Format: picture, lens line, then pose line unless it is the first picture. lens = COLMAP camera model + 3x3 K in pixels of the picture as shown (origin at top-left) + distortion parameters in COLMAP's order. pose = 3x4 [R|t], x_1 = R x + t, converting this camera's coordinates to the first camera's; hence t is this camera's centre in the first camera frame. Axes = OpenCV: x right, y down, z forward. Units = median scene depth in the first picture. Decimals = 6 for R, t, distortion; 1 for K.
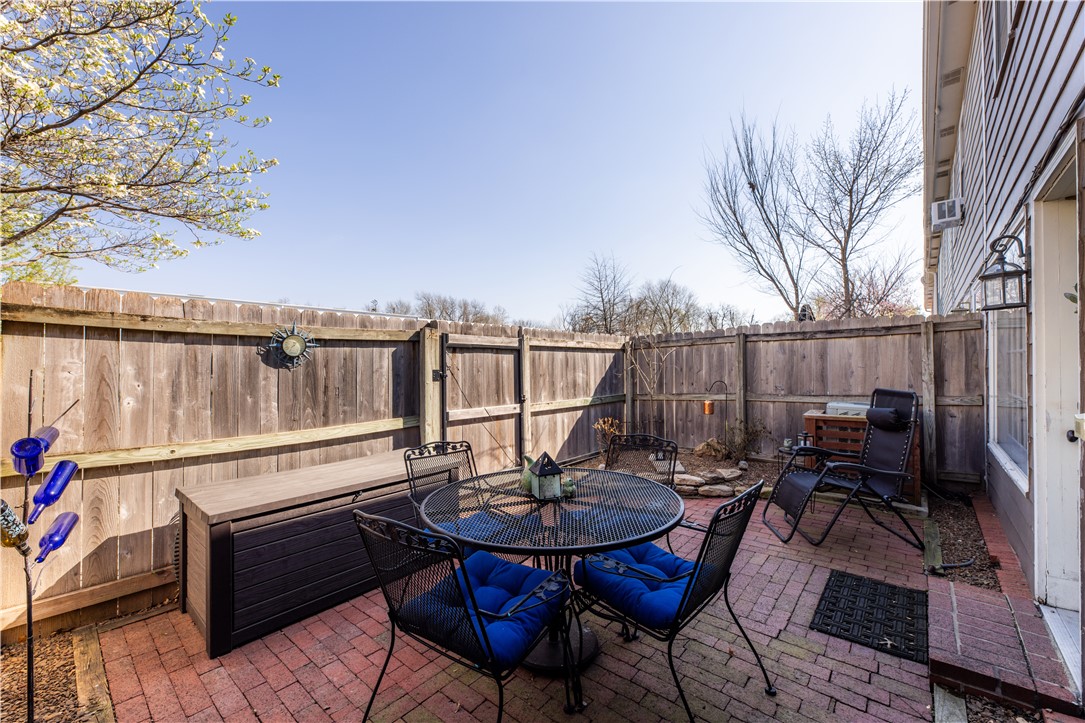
lens RADIAL K [[436.7, 0, 537.5], [0, 436.7, 365.5], [0, 0, 1]] dist [0.003809, 0.000024]
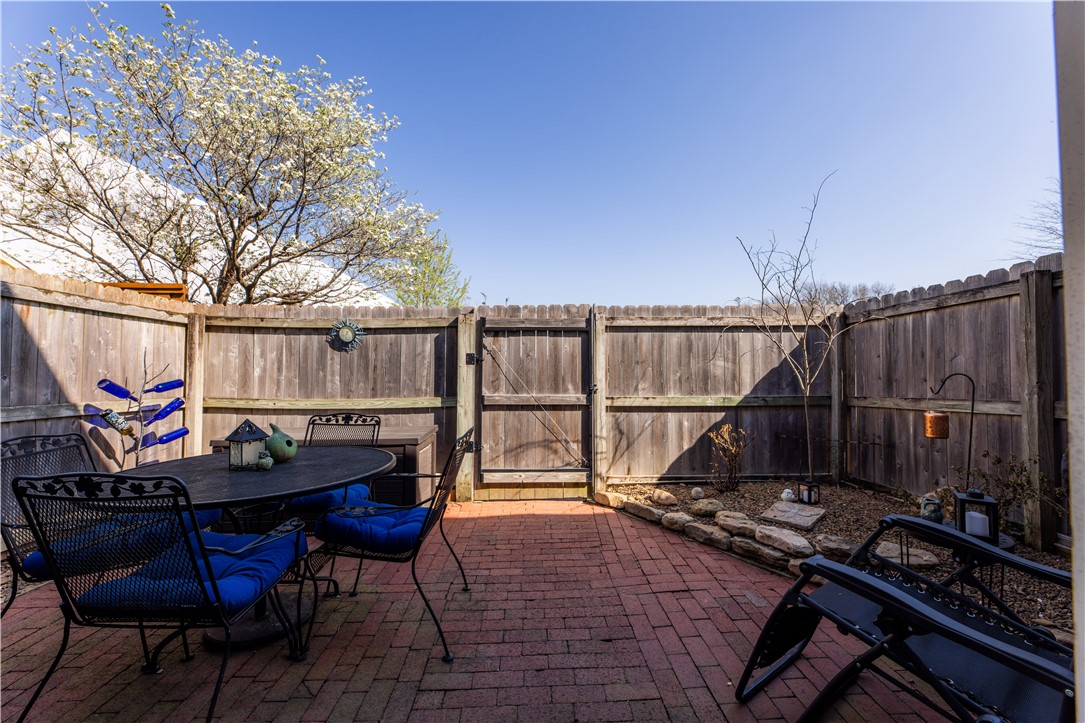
lens RADIAL K [[436.7, 0, 548.1], [0, 436.7, 360.2], [0, 0, 1]] dist [0.003809, 0.000024]
pose [[0.678638, -0.007222, -0.734437, 0.632214], [-0.003032, 0.999916, -0.012635, 0.037421], [0.734466, 0.010801, 0.678559, 0.425669]]
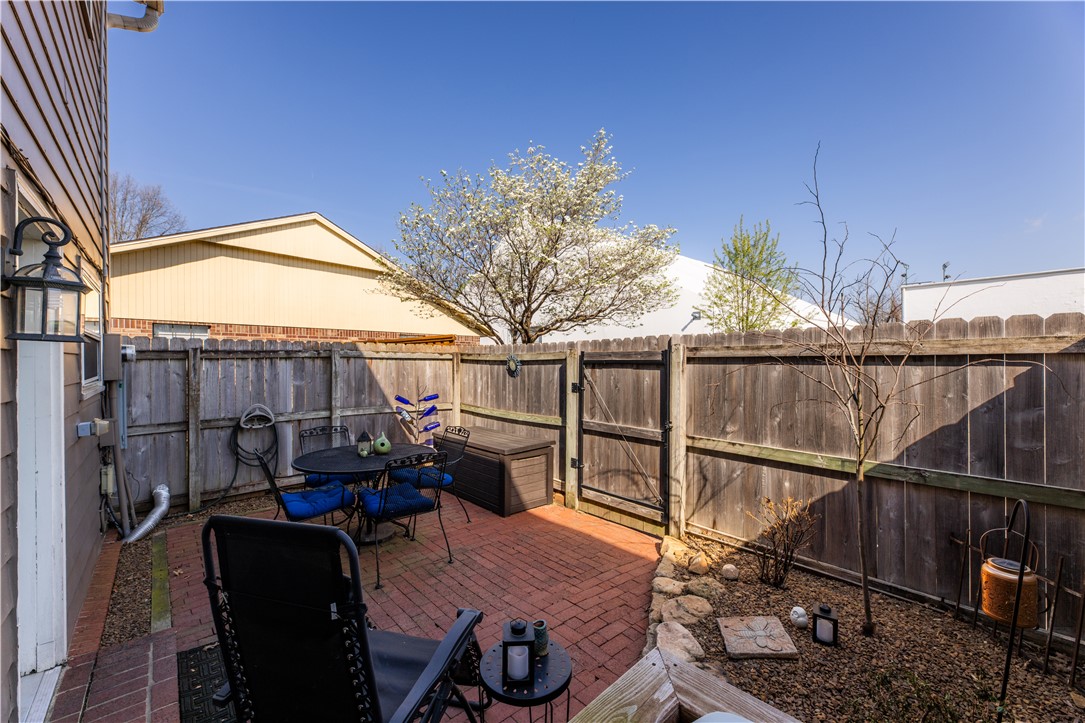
lens RADIAL K [[436.7, 0, 532.0], [0, 436.7, 361.7], [0, 0, 1]] dist [0.003809, 0.000024]
pose [[-0.144384, 0.013163, -0.989434, 0.939759], [0.007162, 0.999899, 0.012257, -0.062018], [0.989496, -0.005317, -0.144463, 1.032456]]
